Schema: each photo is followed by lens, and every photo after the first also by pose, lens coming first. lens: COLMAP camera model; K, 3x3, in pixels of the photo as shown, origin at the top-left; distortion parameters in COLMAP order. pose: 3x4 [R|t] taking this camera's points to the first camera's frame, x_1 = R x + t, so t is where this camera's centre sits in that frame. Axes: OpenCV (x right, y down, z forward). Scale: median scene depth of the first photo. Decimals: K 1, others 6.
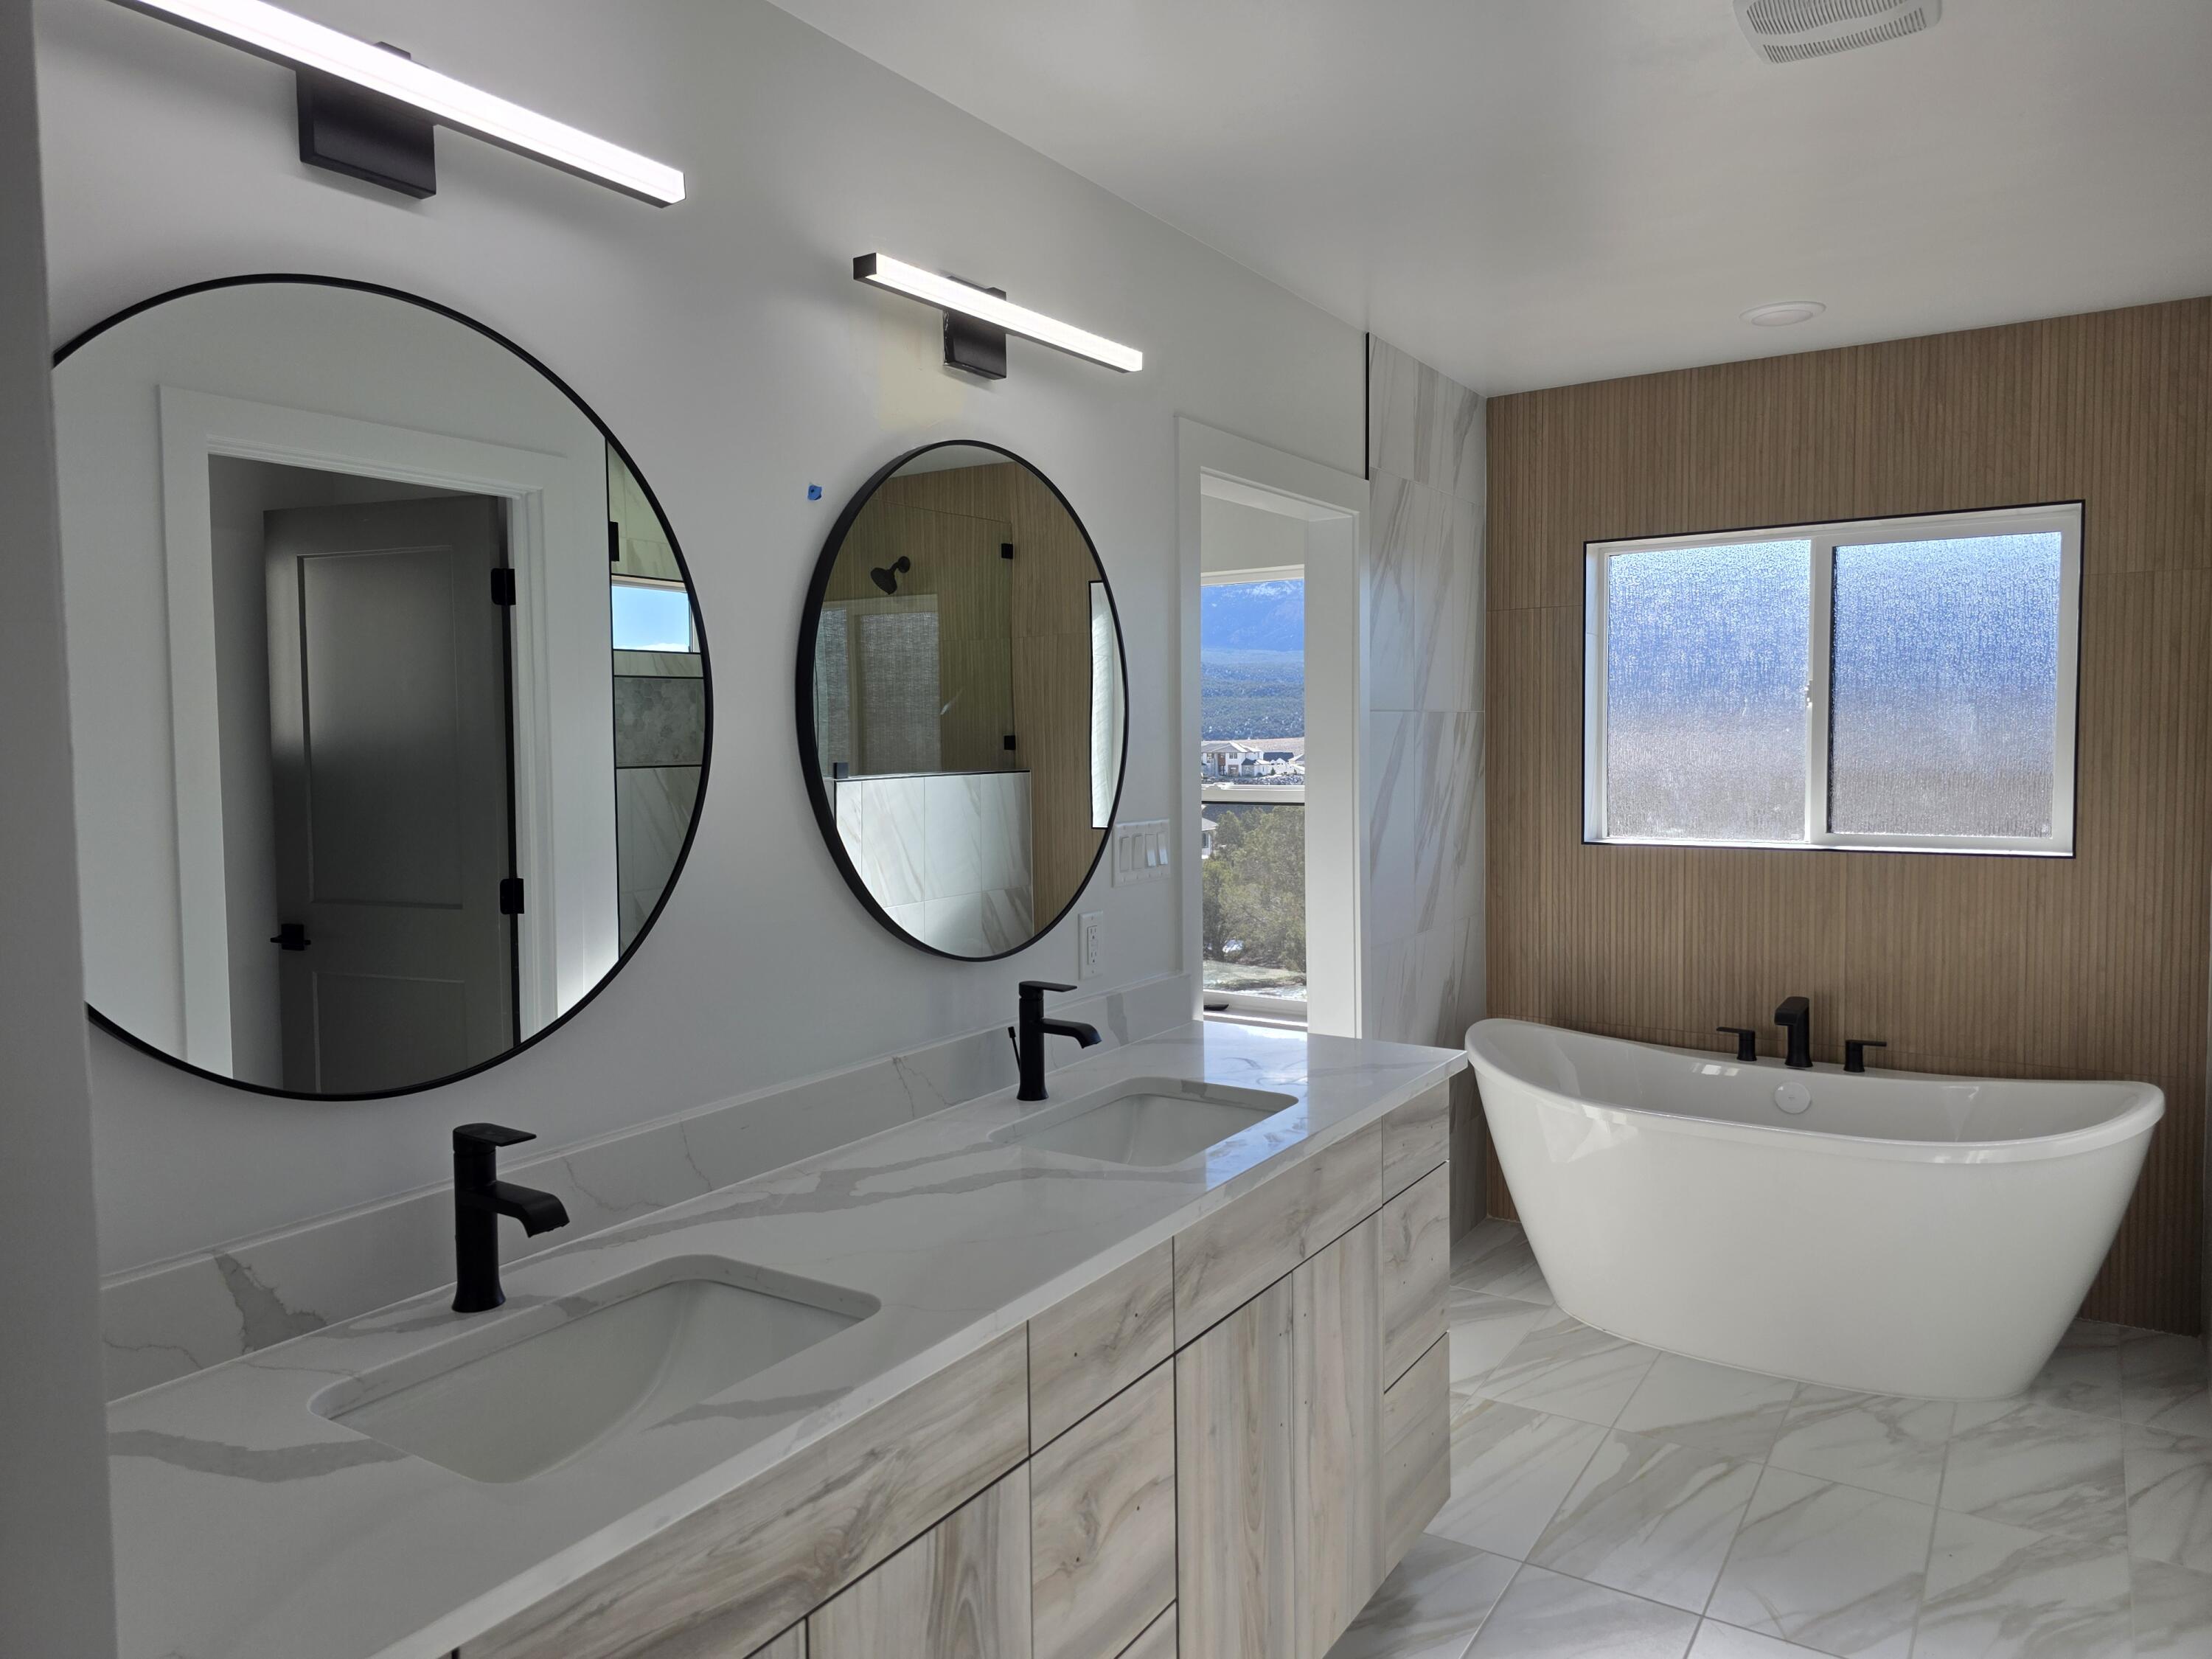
lens RADIAL K [[1490.1, 0, 1103.9], [0, 1490.1, 824.5], [0, 0, 1]] dist [0.055688, -0.043330]
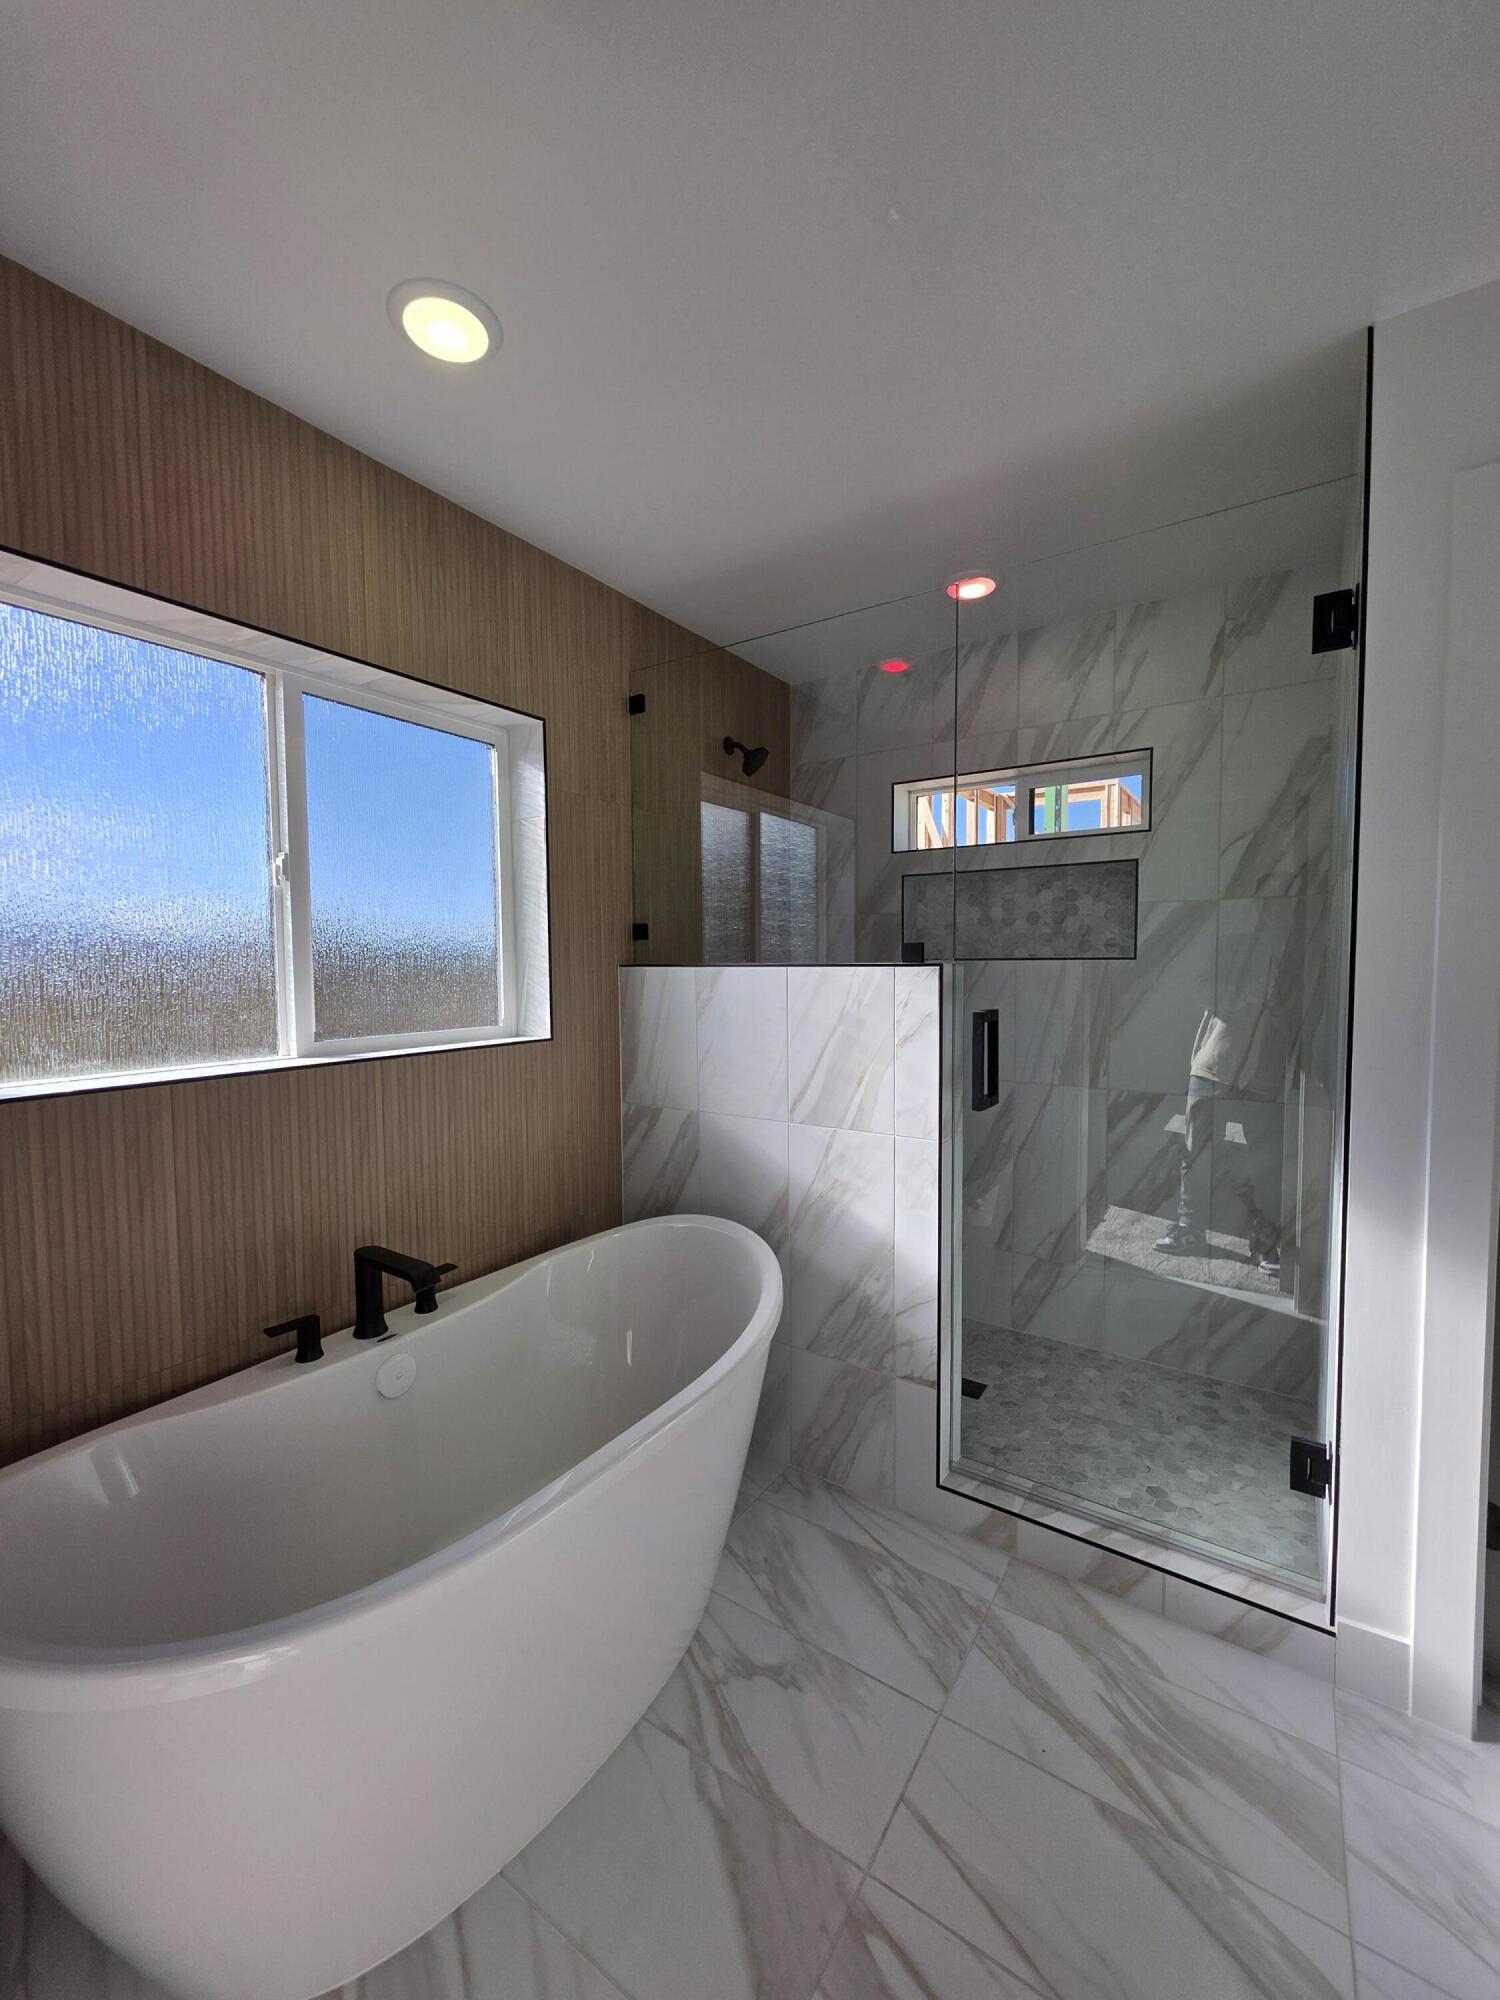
lens RADIAL K [[800.9, 0, 765.3], [0, 800.9, 1002.4], [0, 0, 1]] dist [-0.001069, -0.000089]
pose [[0.016604, -0.037329, 0.999165, 0.059213], [0.075237, 0.996516, 0.035980, -0.018009], [-0.997027, 0.074577, 0.019354, 0.973865]]
